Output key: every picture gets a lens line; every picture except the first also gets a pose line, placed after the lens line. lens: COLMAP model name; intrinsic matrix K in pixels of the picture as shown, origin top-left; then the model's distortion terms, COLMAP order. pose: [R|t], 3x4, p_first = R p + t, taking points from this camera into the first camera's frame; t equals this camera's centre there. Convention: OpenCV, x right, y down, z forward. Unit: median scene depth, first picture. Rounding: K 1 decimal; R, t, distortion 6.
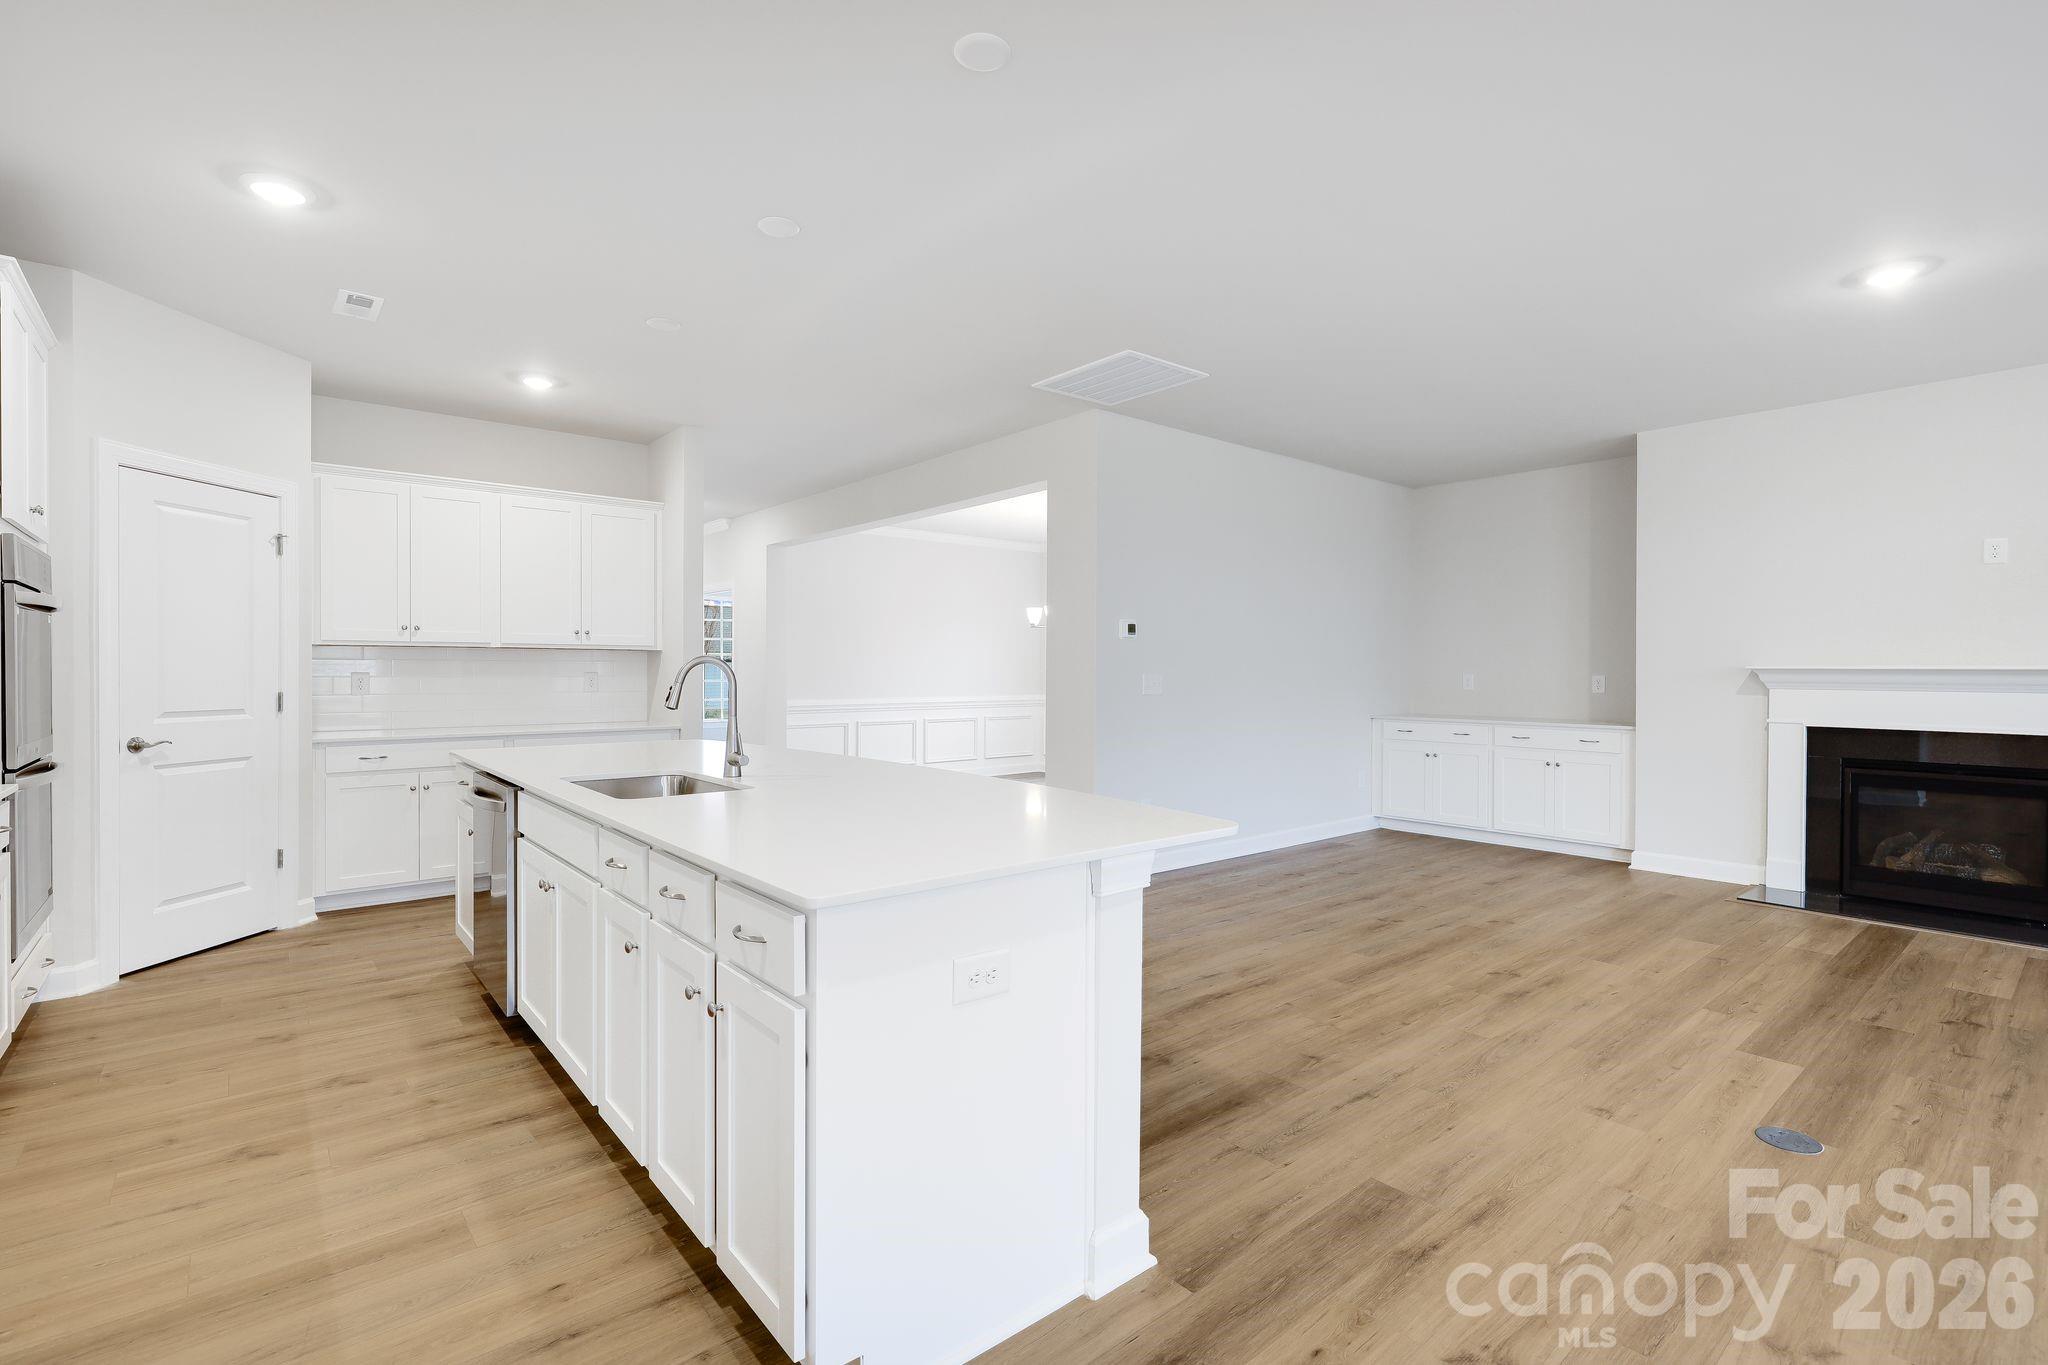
lens RADIAL K [[859.6, 0, 1024.0], [0, 859.6, 682.5], [0, 0, 1]] dist [0.001071, 0.000137]
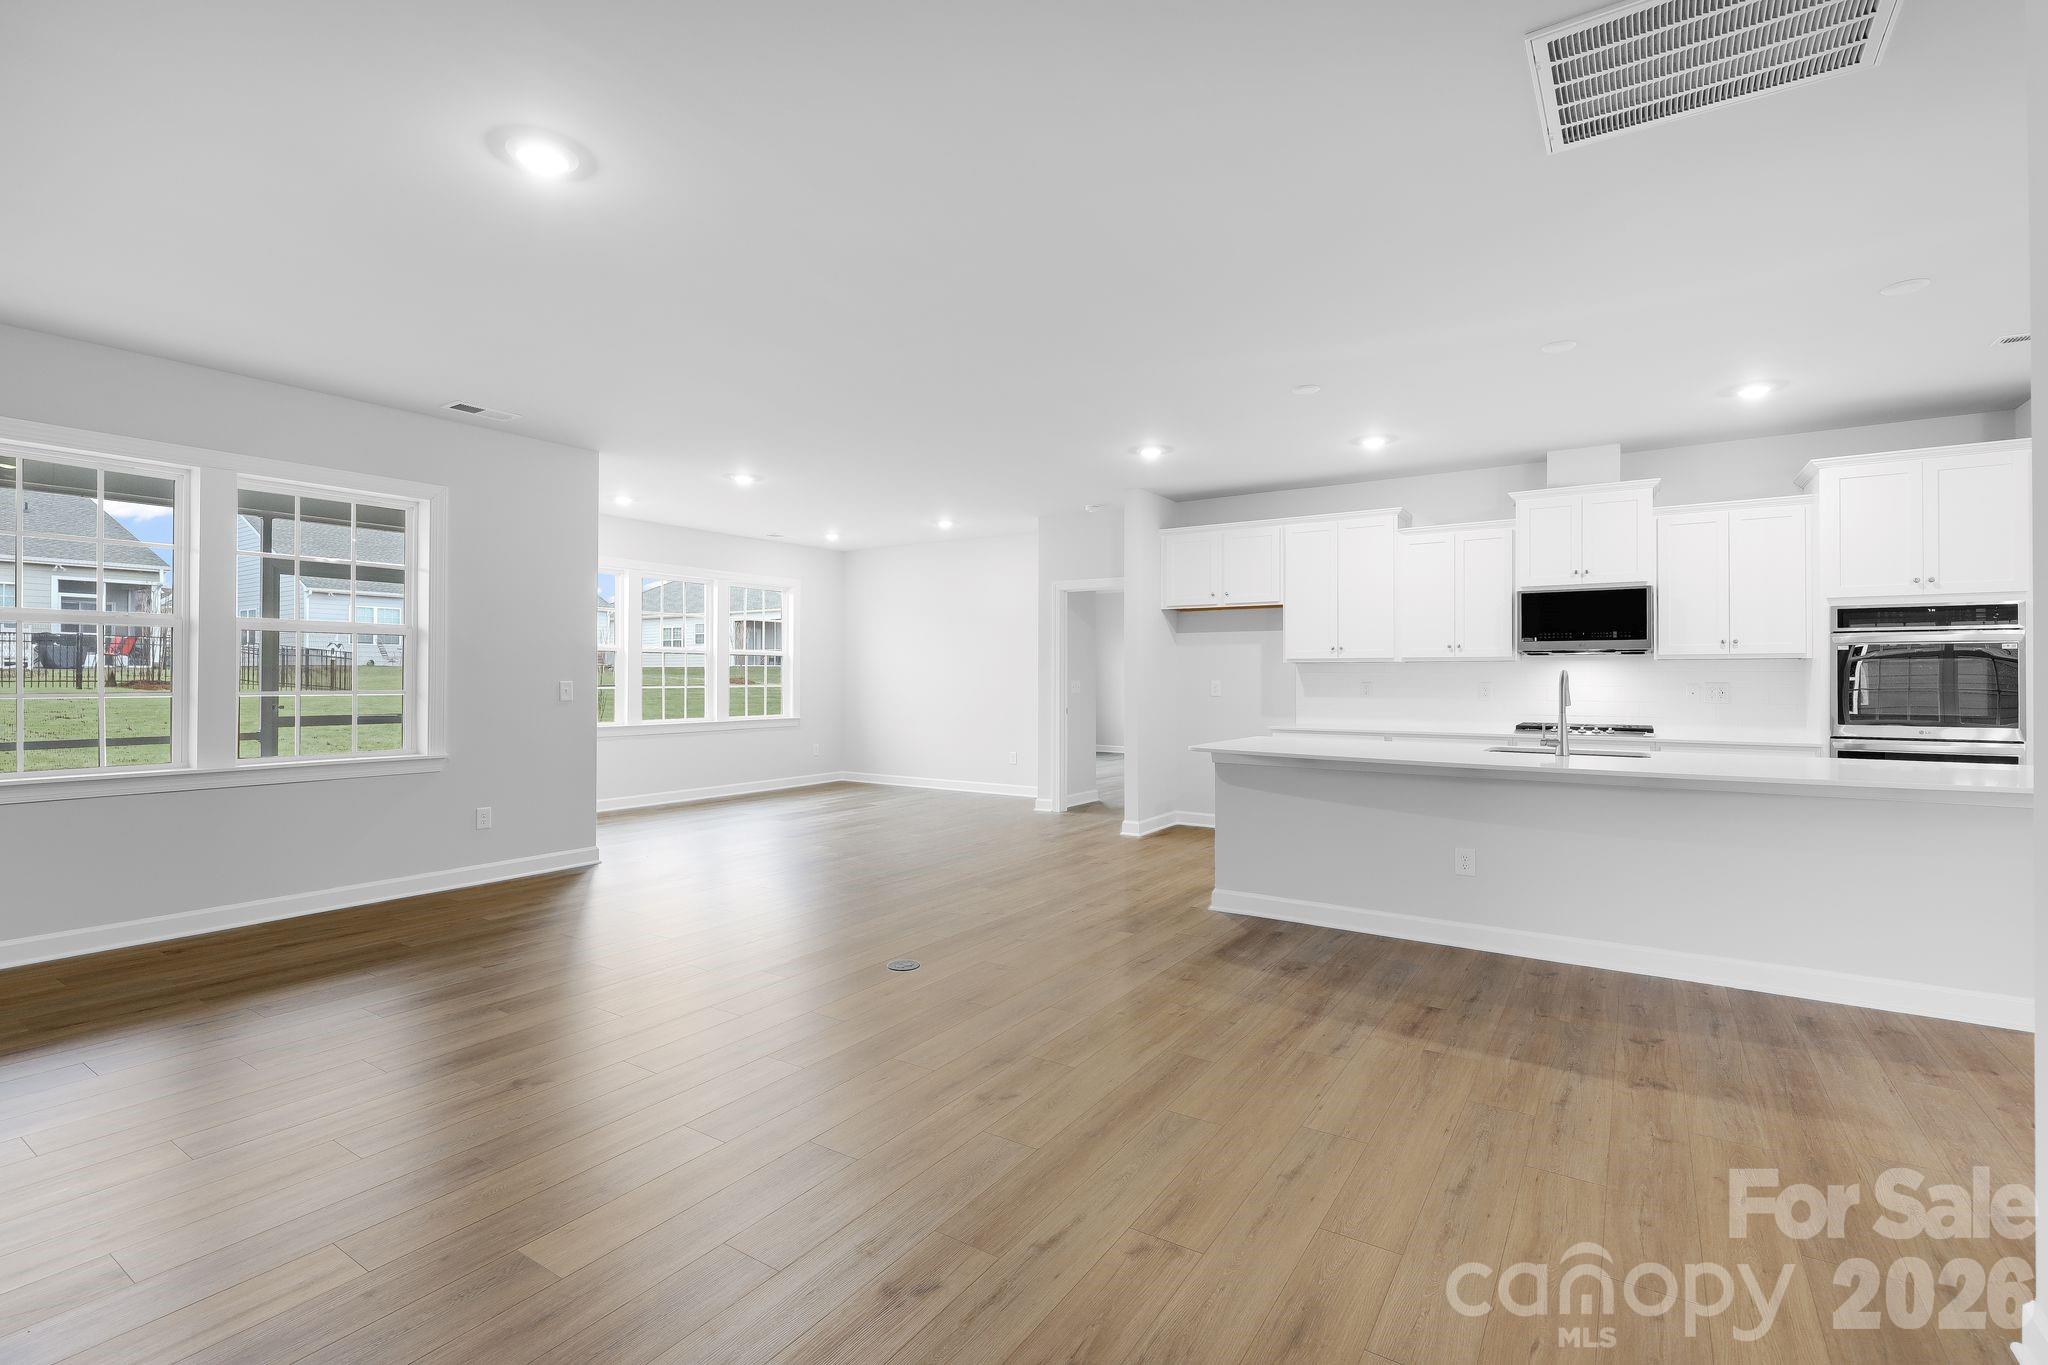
lens RADIAL K [[951.8, 0, 1024.0], [0, 951.8, 682.5], [0, 0, 1]] dist [-0.000327, -0.000072]
pose [[-0.948056, -0.003885, -0.318081, 0.804800], [-0.010423, 0.999768, 0.018856, -0.023163], [0.317934, 0.021192, -0.947876, 1.784570]]
